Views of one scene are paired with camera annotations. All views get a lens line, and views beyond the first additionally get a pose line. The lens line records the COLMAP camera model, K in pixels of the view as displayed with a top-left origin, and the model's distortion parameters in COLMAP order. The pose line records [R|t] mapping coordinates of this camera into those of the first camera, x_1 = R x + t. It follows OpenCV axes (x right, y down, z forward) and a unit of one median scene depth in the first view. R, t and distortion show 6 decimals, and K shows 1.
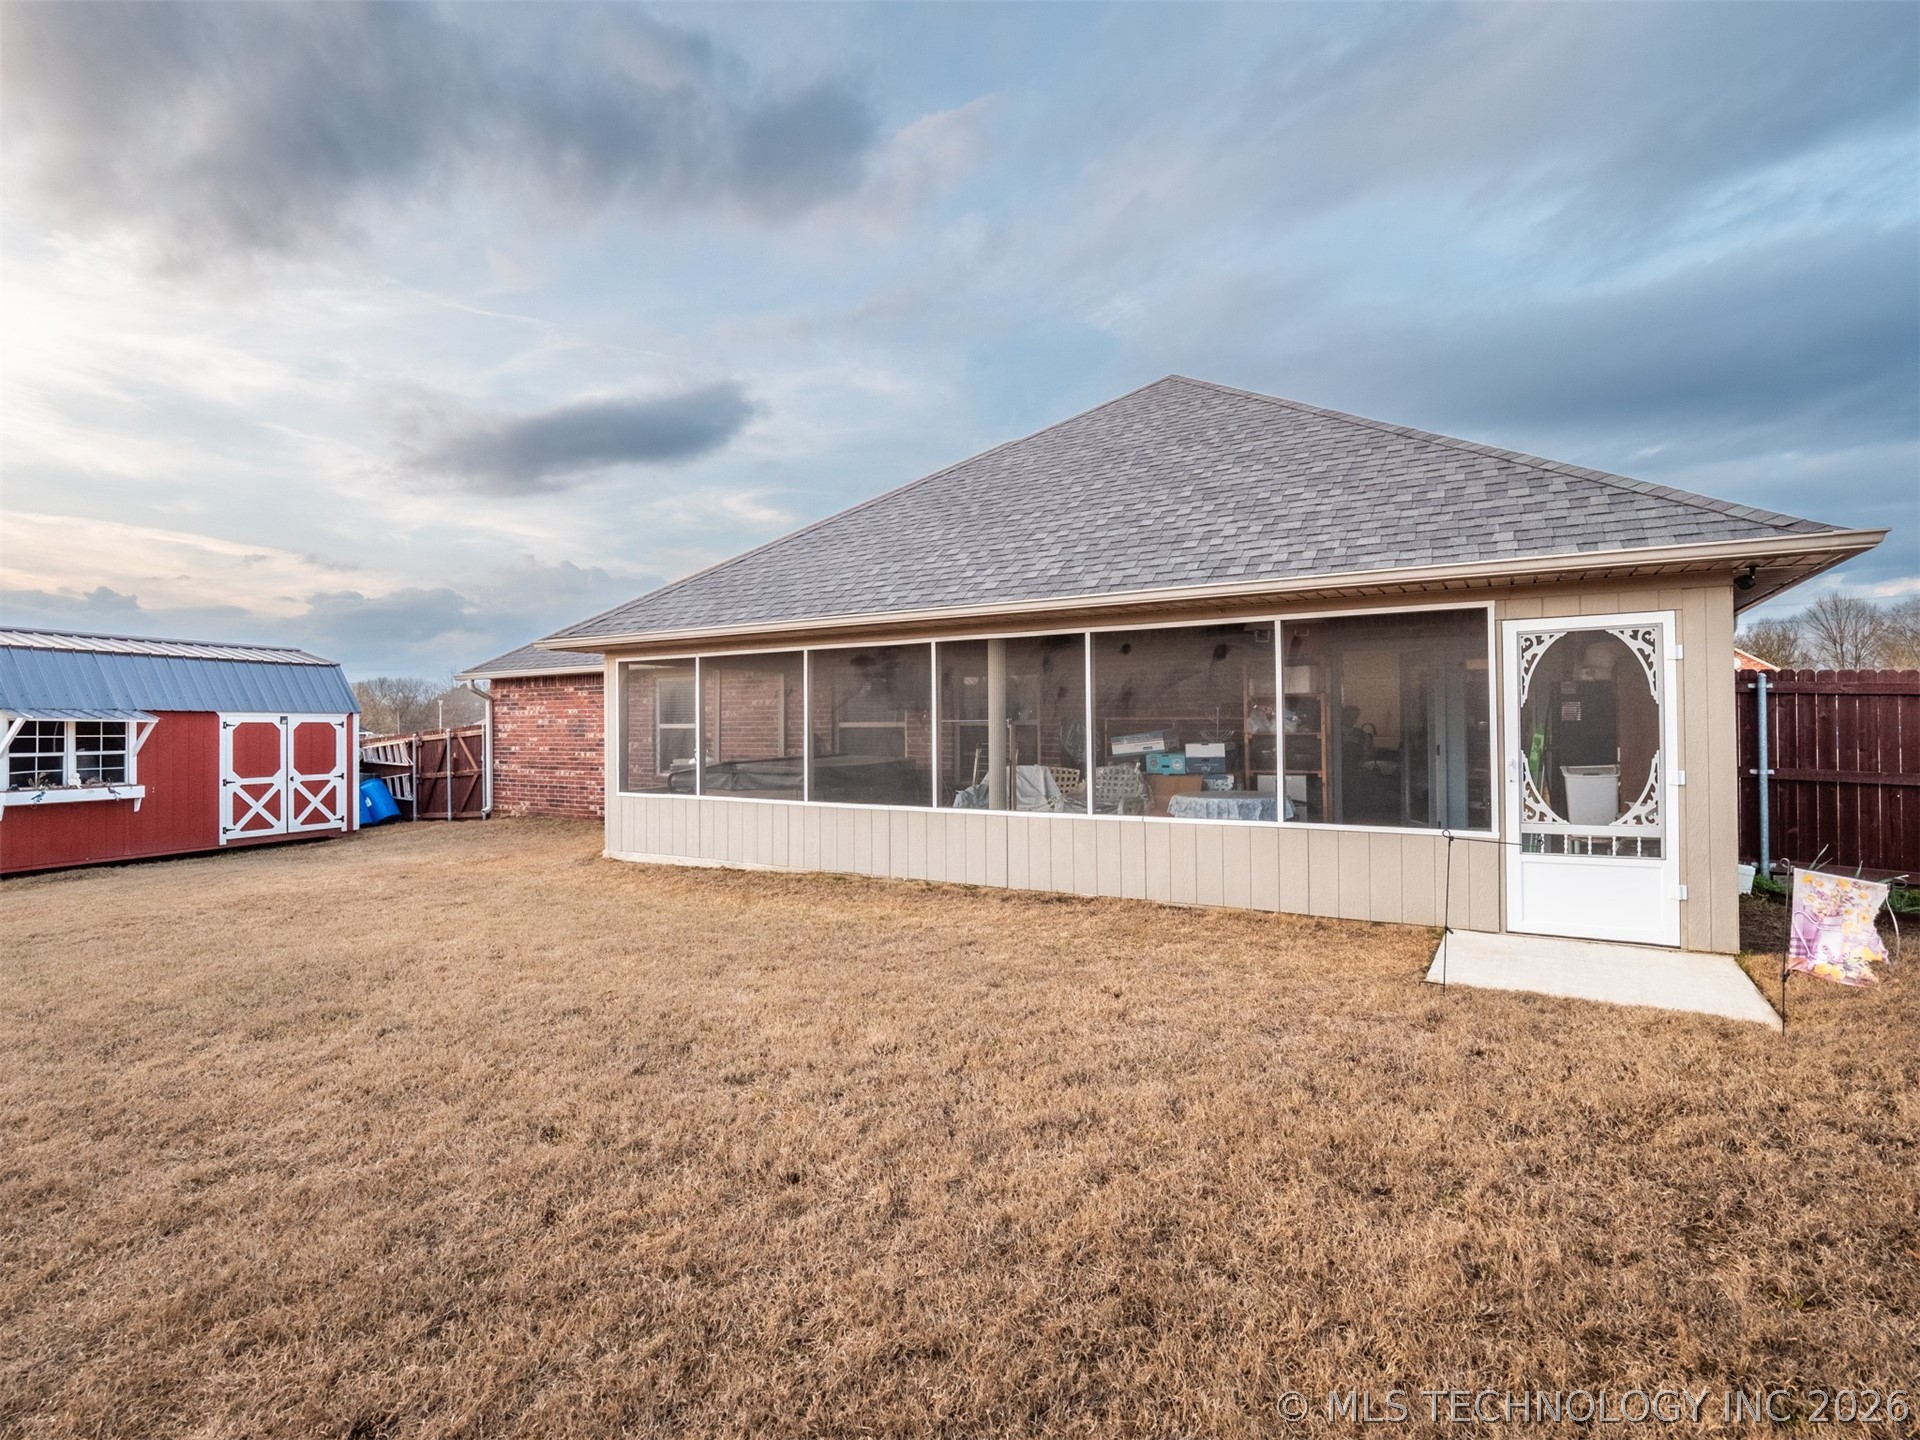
lens RADIAL K [[955.3, 0, 970.1], [0, 955.3, 713.8], [0, 0, 1]] dist [-0.011018, 0.000006]
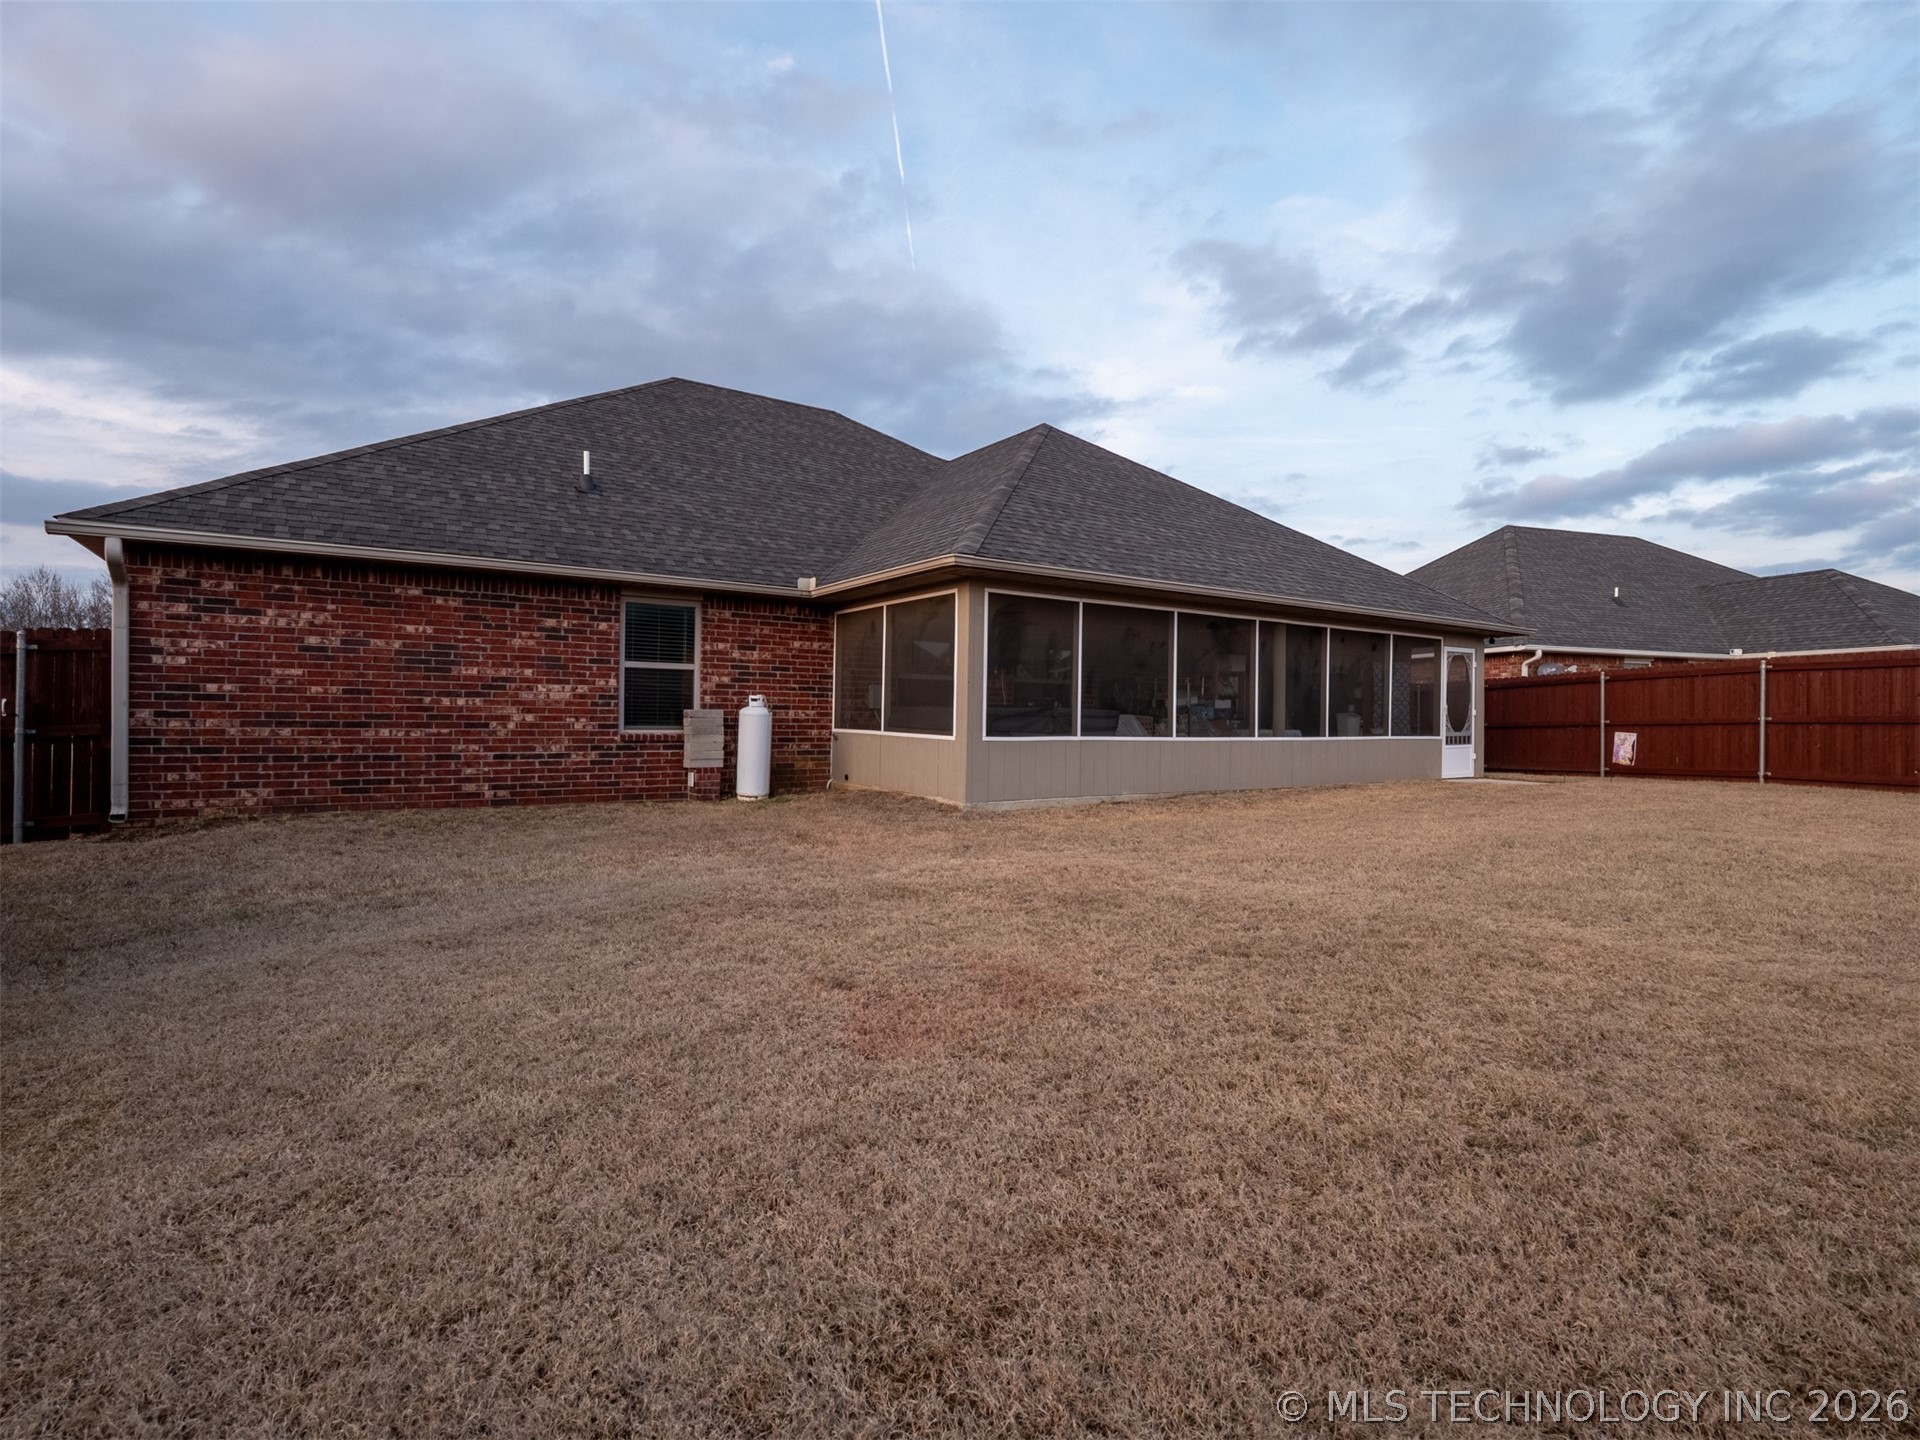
lens RADIAL K [[955.3, 0, 970.1], [0, 955.3, 713.8], [0, 0, 1]] dist [-0.011018, 0.000006]
pose [[0.412851, 0.019917, 0.910581, -0.865249], [-0.023453, 0.999662, -0.011233, 0.052136], [-0.910497, -0.016718, 0.413179, 0.465977]]
